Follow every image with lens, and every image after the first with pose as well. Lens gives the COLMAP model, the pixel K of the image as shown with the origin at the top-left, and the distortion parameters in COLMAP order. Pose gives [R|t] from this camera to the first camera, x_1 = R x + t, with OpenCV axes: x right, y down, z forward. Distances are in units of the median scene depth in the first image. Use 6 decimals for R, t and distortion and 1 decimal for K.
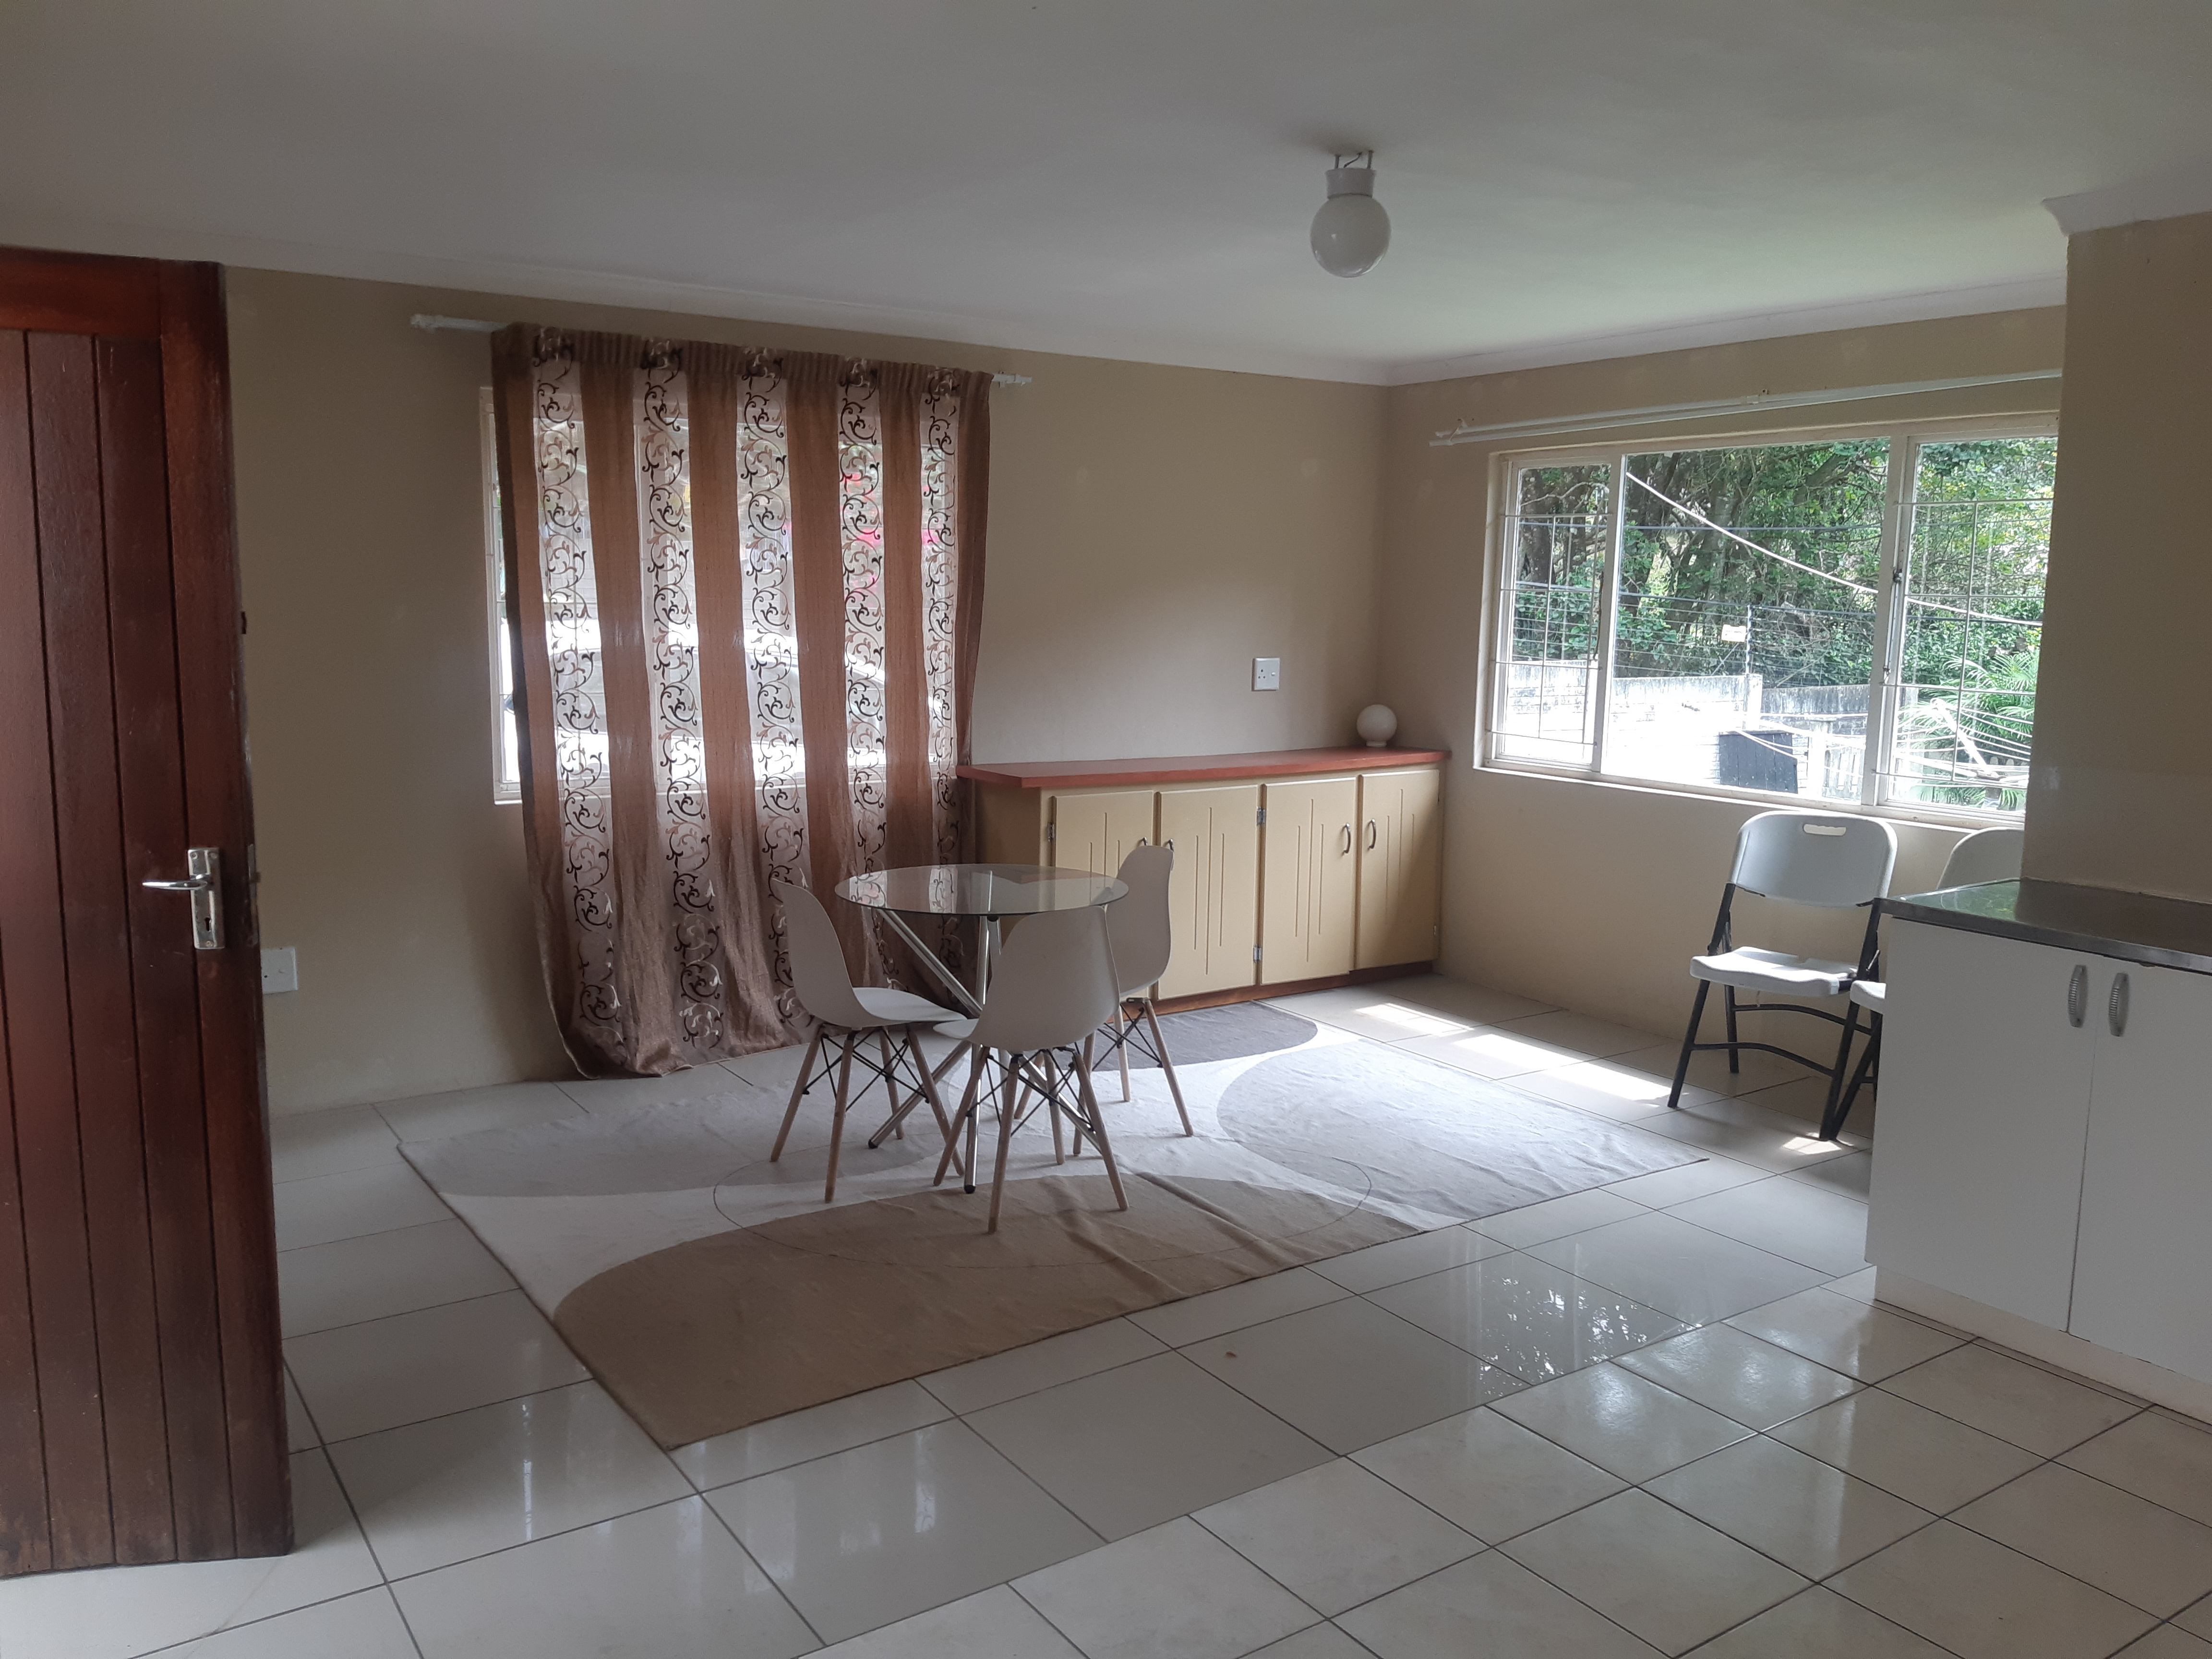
lens RADIAL K [[1689.1, 0, 1106.0], [0, 1689.1, 829.5], [0, 0, 1]] dist [0.008821, 0.002488]
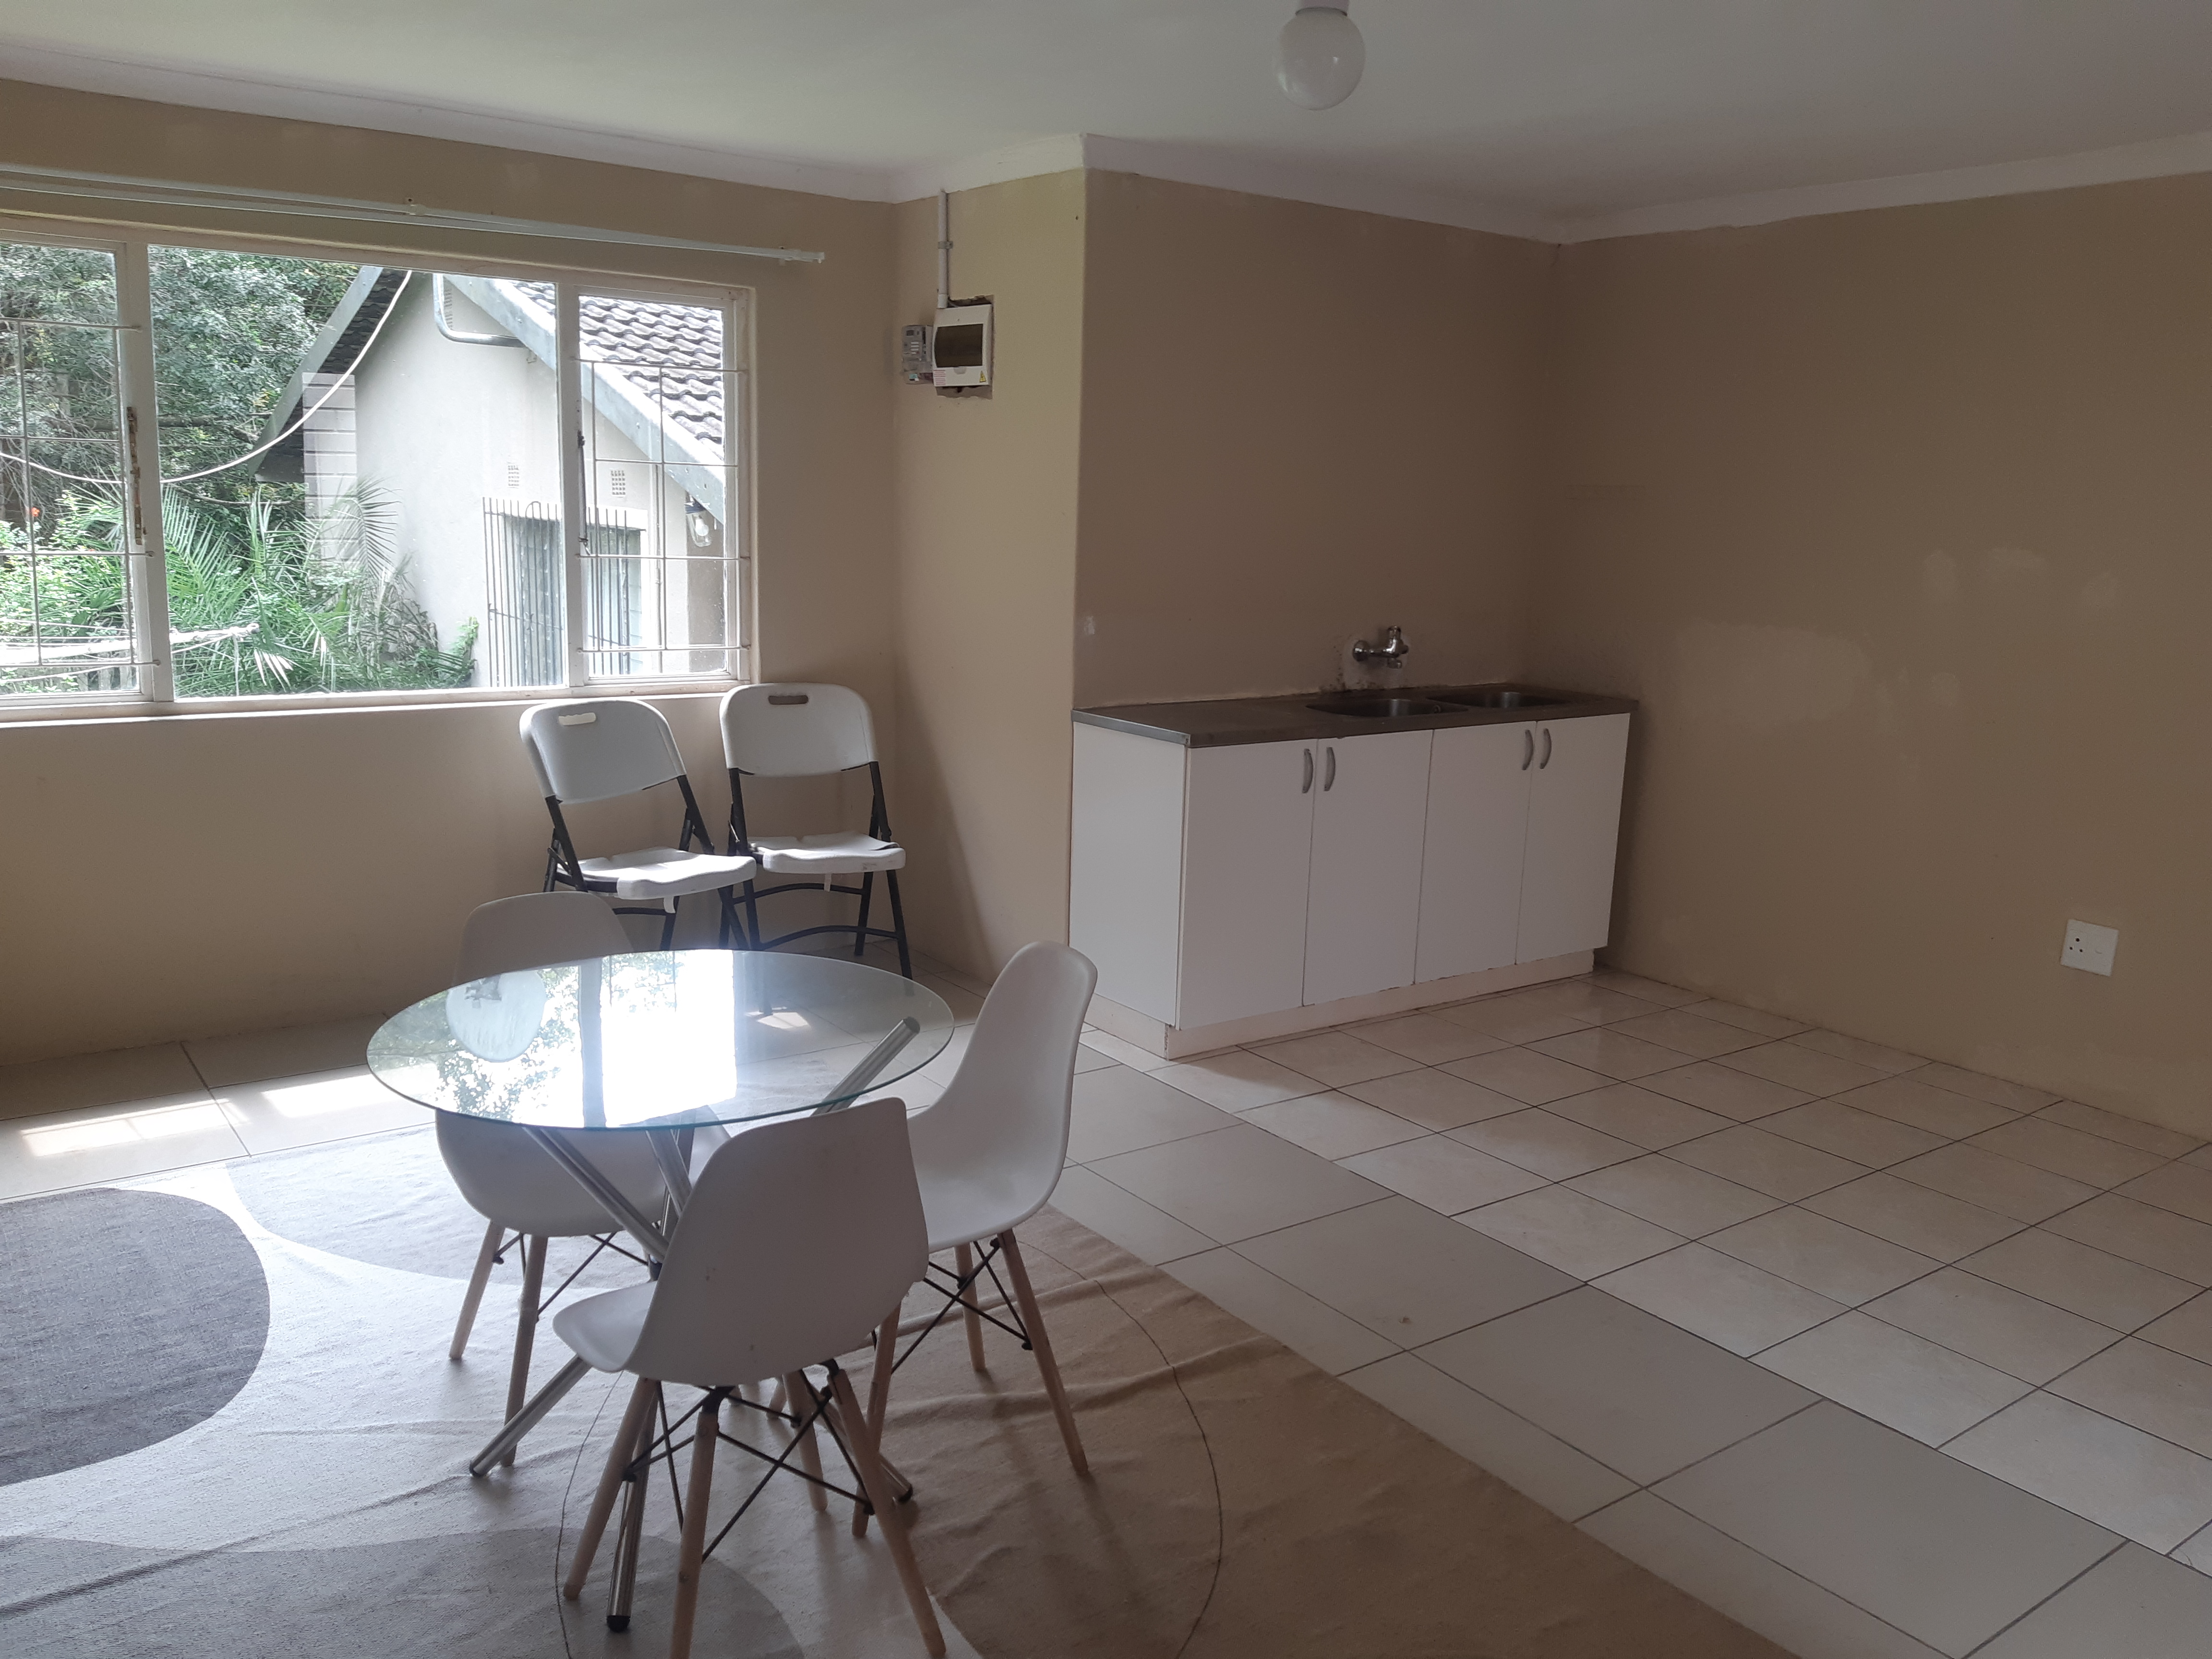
lens RADIAL K [[1689.1, 0, 1106.0], [0, 1689.1, 829.5], [0, 0, 1]] dist [0.008821, 0.002488]
pose [[-0.026129, -0.215071, 0.976249, -0.681989], [0.110096, 0.970022, 0.216646, -0.150589], [-0.993577, 0.113142, -0.001667, 1.001838]]
